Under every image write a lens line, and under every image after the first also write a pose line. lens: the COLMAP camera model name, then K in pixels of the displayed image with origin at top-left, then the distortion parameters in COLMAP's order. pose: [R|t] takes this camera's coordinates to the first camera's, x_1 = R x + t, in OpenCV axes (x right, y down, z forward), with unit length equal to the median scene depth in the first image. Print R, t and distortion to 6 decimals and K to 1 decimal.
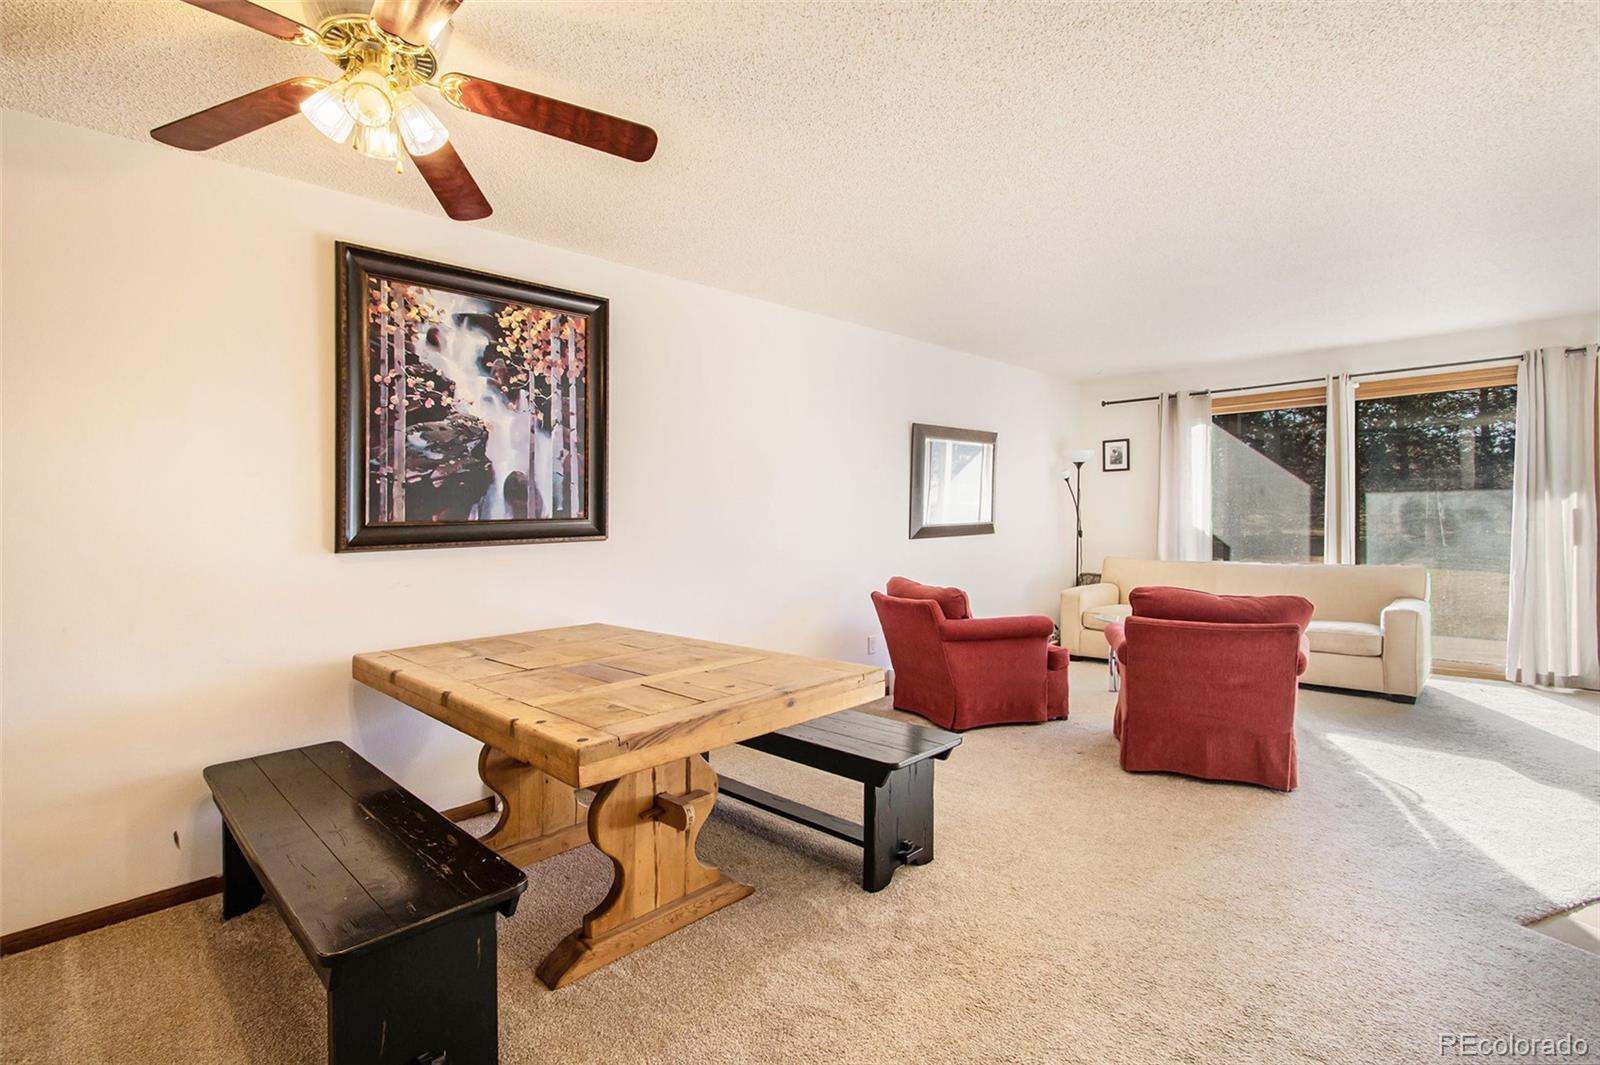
lens RADIAL K [[757.7, 0, 793.1], [0, 757.7, 500.4], [0, 0, 1]] dist [0.000834, 0.000229]
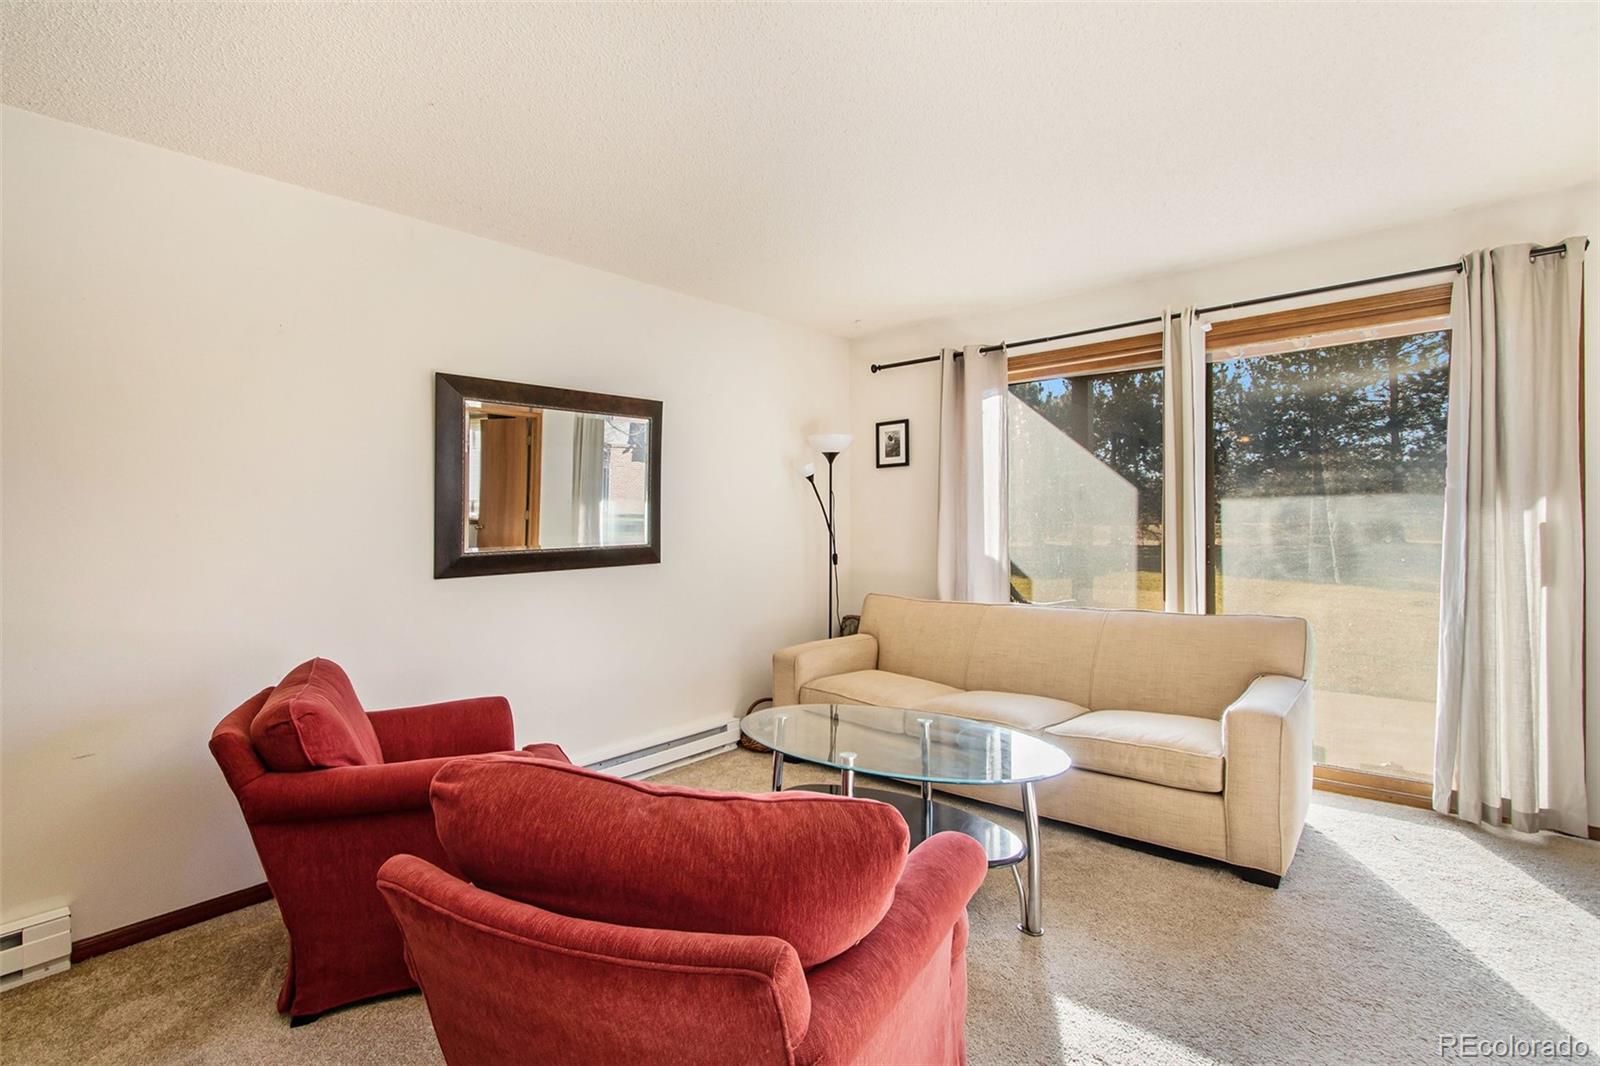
lens RADIAL K [[735.4, 0, 800.2], [0, 735.4, 505.4], [0, 0, 1]] dist [-0.001587, -0.000596]
pose [[0.998229, 0.001385, 0.059469, 0.255404], [-0.001161, 0.999992, -0.003804, -0.000660], [-0.059473, 0.003728, 0.998223, 0.283212]]
